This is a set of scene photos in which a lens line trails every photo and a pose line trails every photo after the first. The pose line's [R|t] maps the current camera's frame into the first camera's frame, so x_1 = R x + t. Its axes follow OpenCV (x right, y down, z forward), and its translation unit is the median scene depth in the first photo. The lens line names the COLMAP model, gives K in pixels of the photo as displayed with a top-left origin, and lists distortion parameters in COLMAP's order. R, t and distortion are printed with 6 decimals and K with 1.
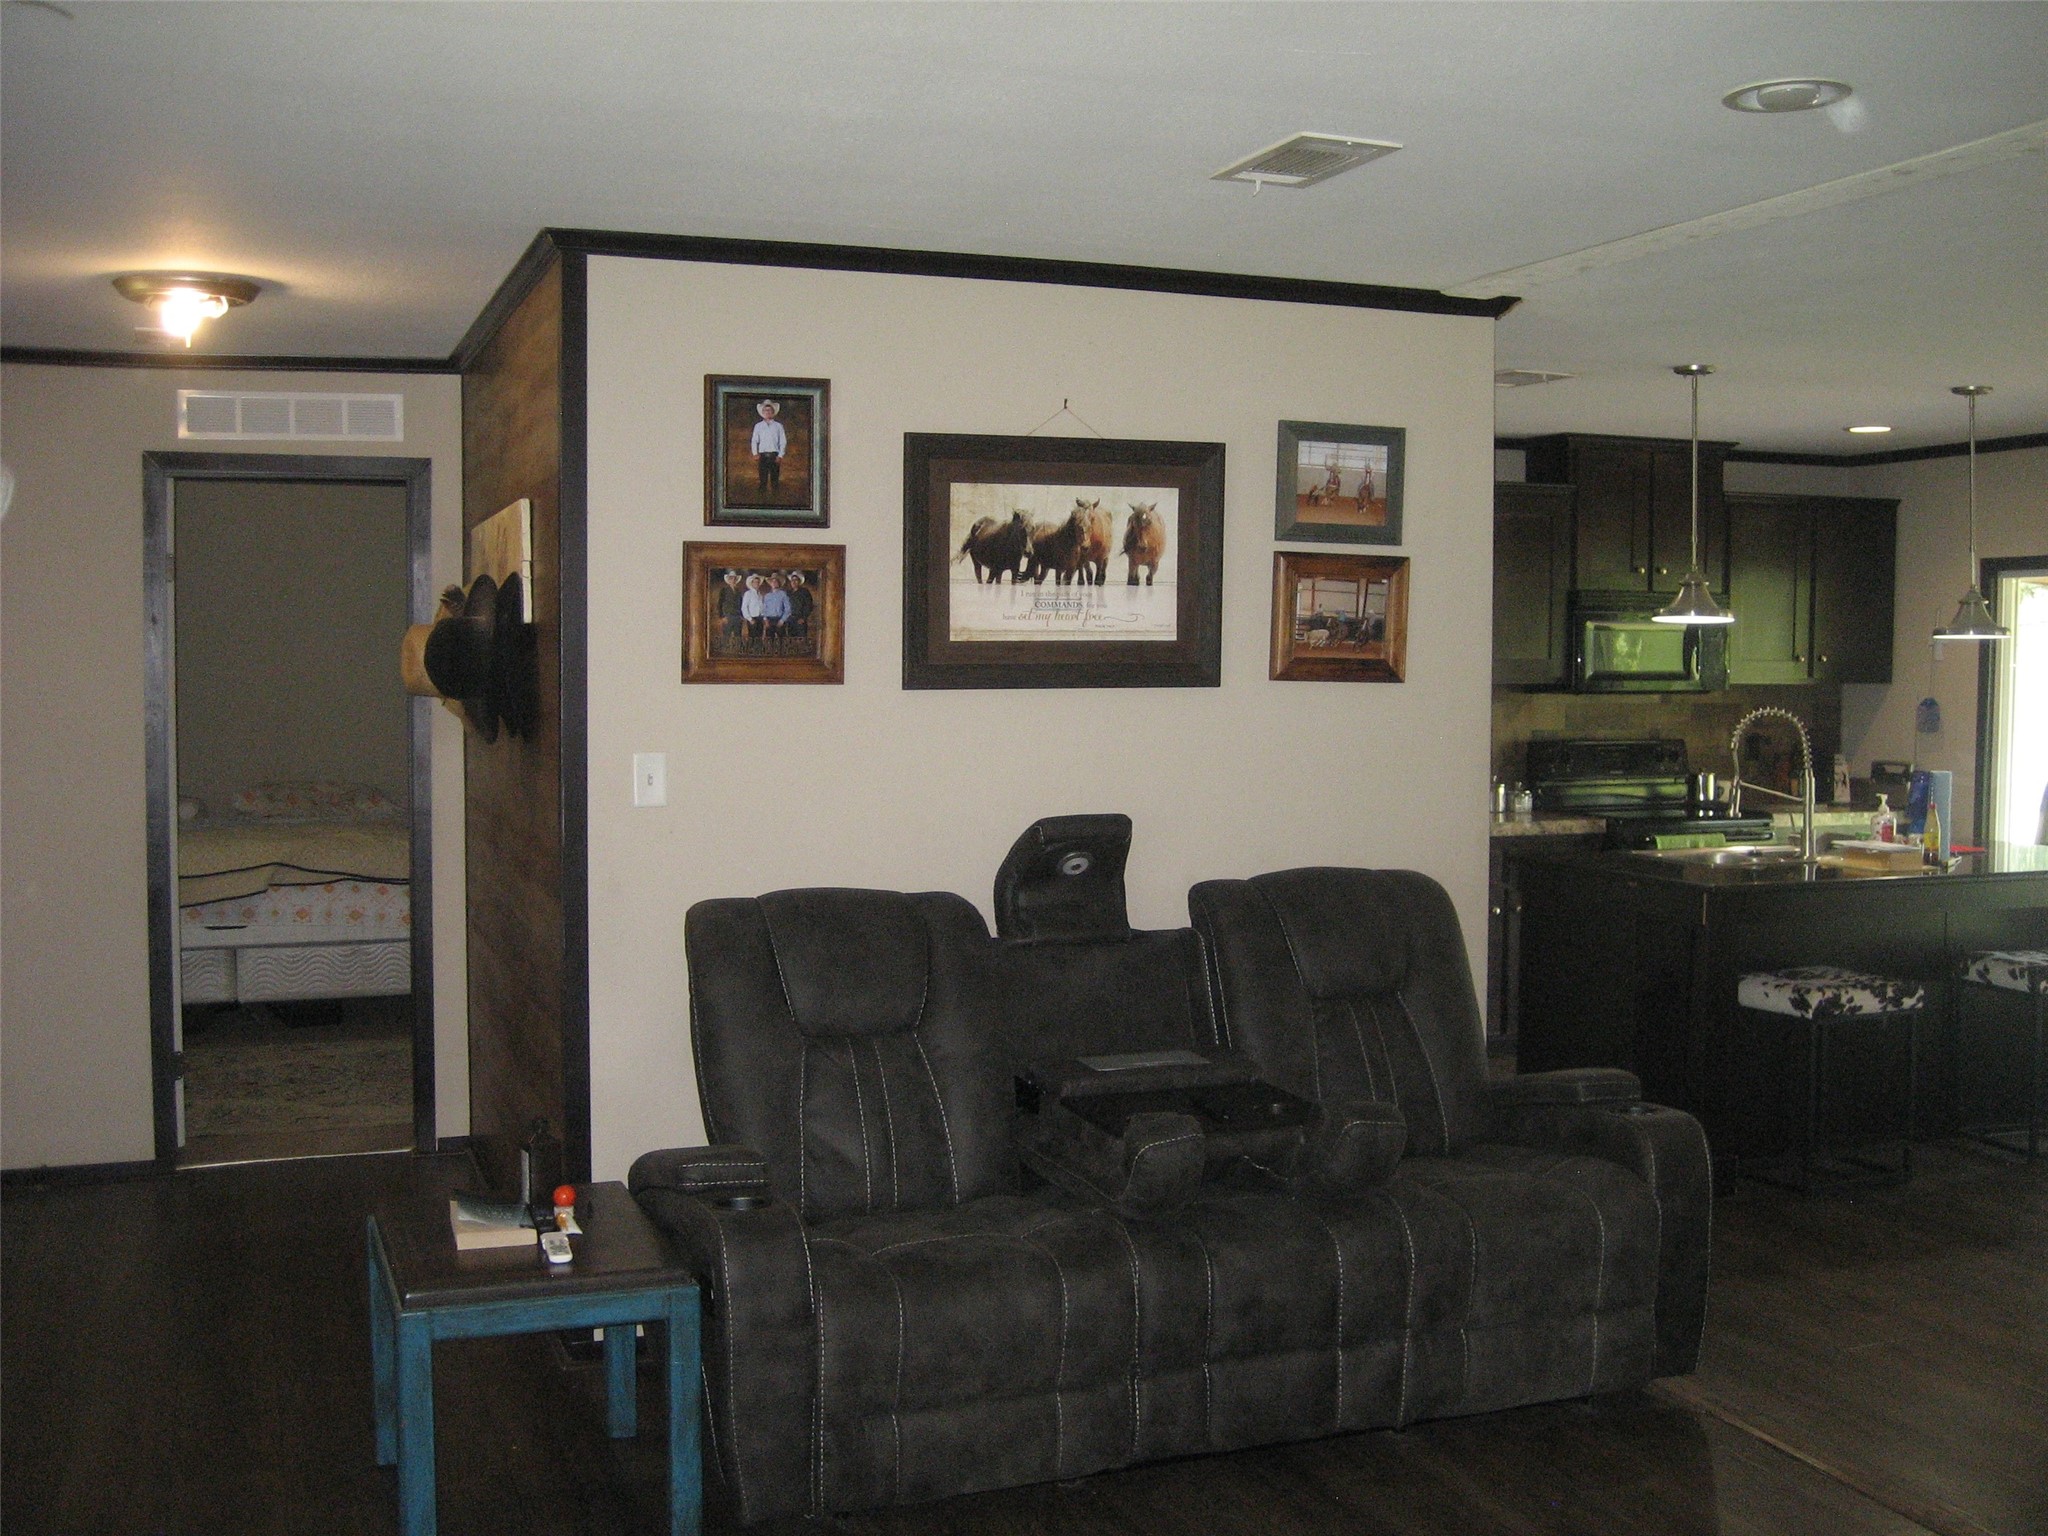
lens RADIAL K [[2180.3, 0, 1024.0], [0, 2180.3, 768.0], [0, 0, 1]] dist [-0.119379, 0.012691]
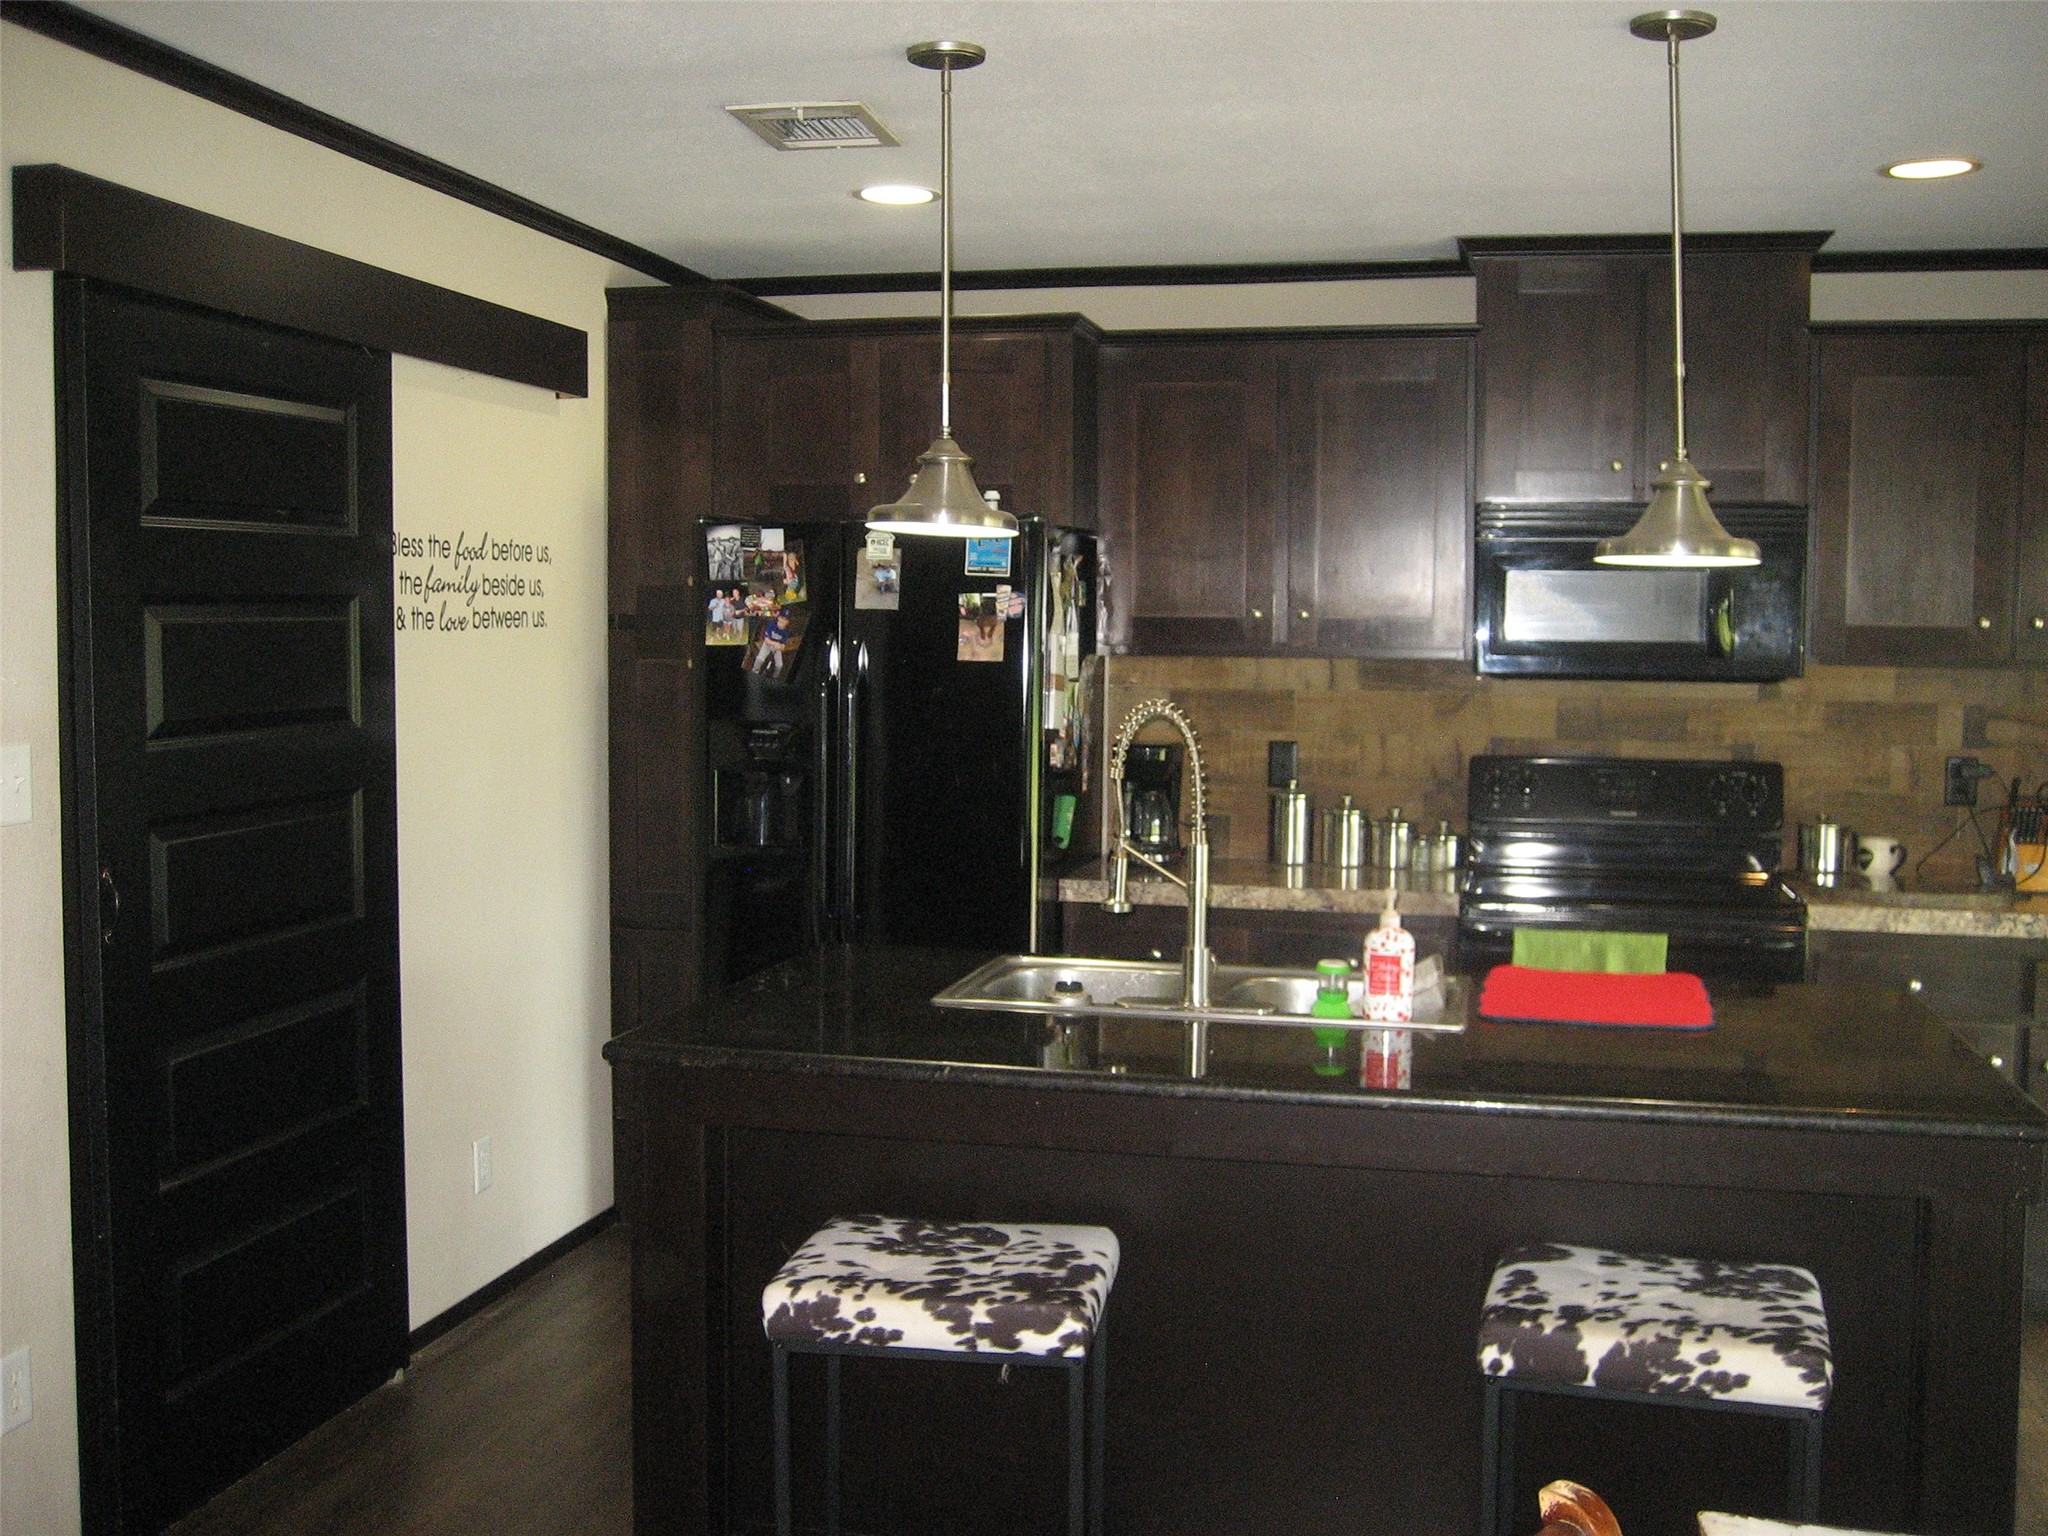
lens RADIAL K [[2180.3, 0, 1024.0], [0, 2180.3, 768.0], [0, 0, 1]] dist [-0.119379, 0.012691]
pose [[0.840161, 0.039138, -0.540922, 0.658599], [-0.035264, 0.999224, 0.017526, -0.021825], [0.541189, 0.004350, 0.840890, 0.605035]]
